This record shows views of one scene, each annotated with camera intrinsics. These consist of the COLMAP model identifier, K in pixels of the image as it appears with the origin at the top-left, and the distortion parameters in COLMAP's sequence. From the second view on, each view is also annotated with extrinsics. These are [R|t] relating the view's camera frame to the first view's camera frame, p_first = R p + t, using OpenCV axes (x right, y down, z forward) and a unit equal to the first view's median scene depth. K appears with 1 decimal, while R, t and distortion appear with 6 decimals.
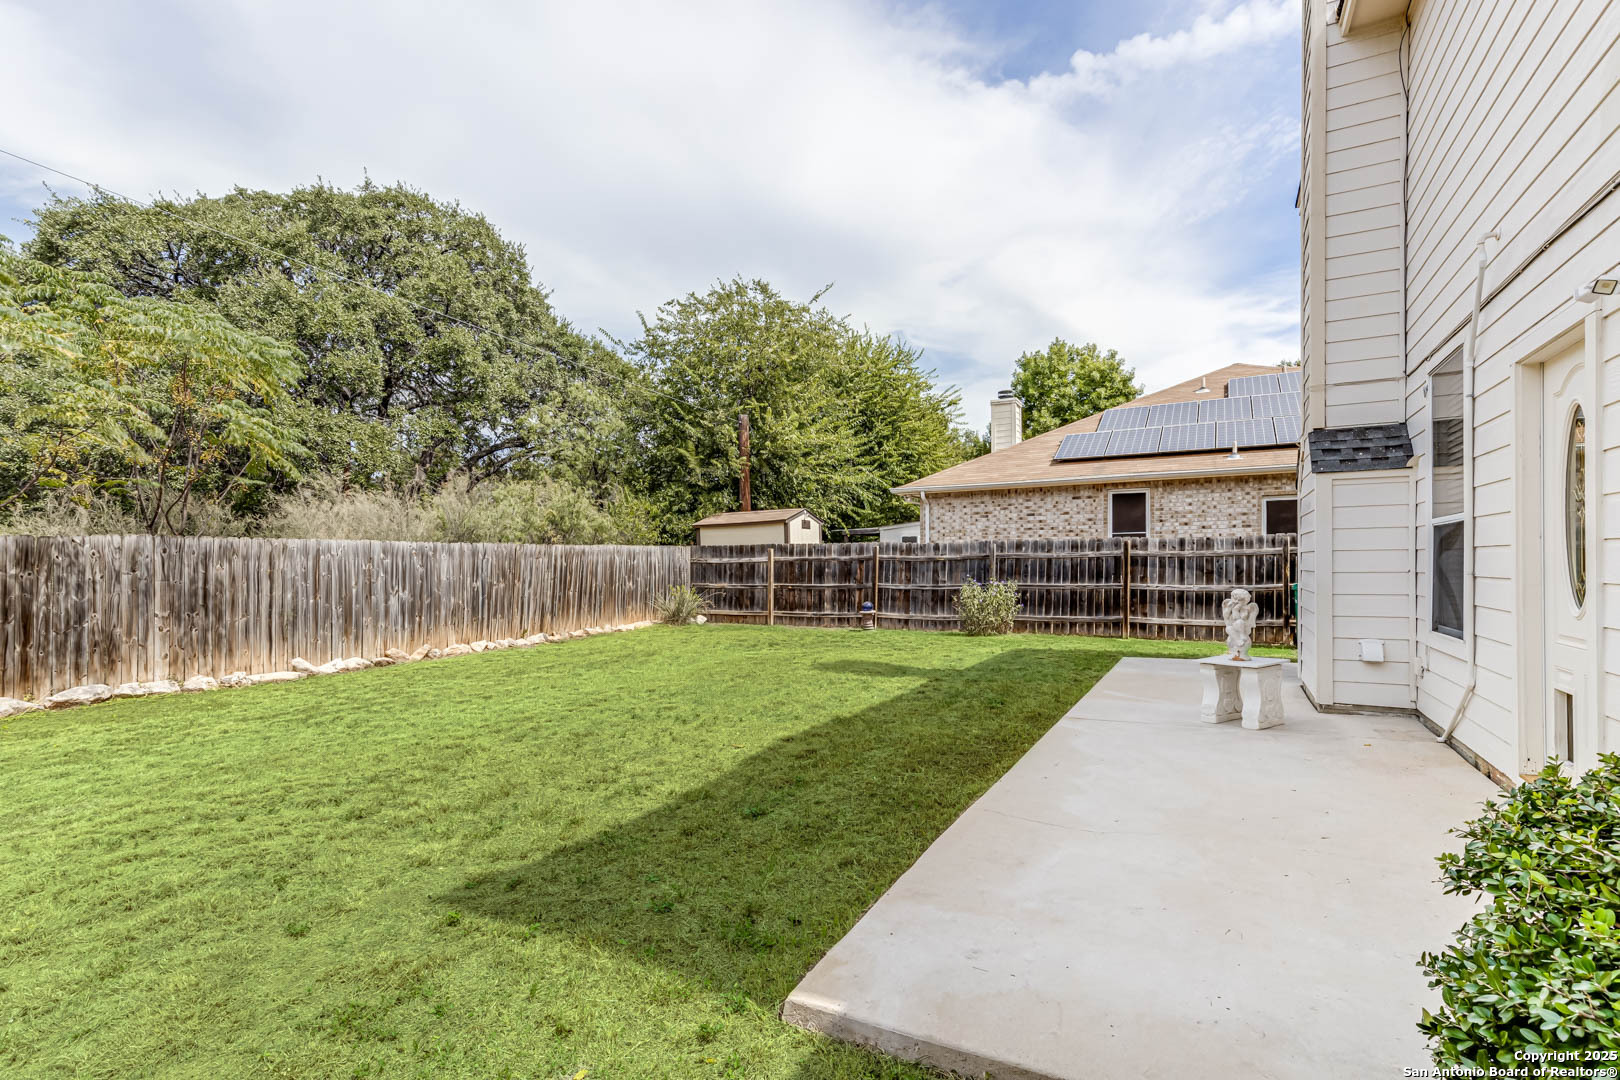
lens RADIAL K [[773.0, 0, 811.2], [0, 773.0, 578.7], [0, 0, 1]] dist [0.017685, 0.000343]
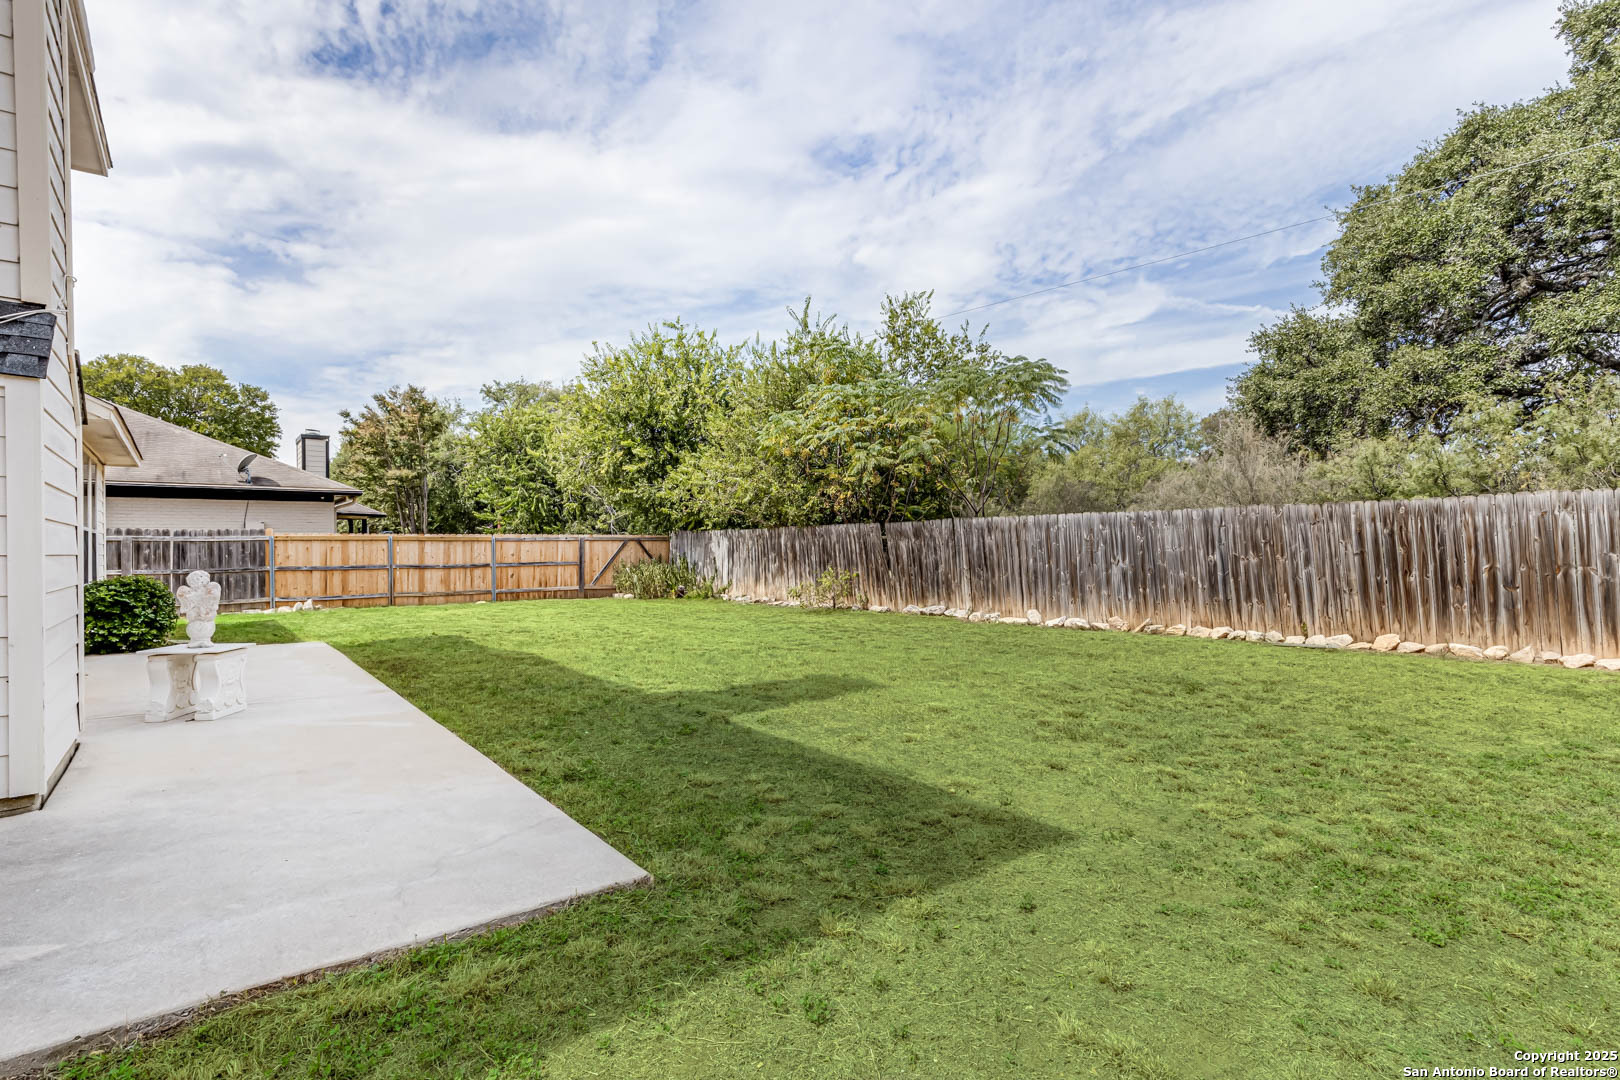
lens RADIAL K [[773.0, 0, 809.9], [0, 773.0, 541.8], [0, 0, 1]] dist [0.017685, 0.000343]
pose [[-0.406398, 0.014304, -0.913584, 0.429282], [-0.001372, 0.999867, 0.016265, -0.019224], [0.913695, 0.007863, -0.406324, 0.804828]]
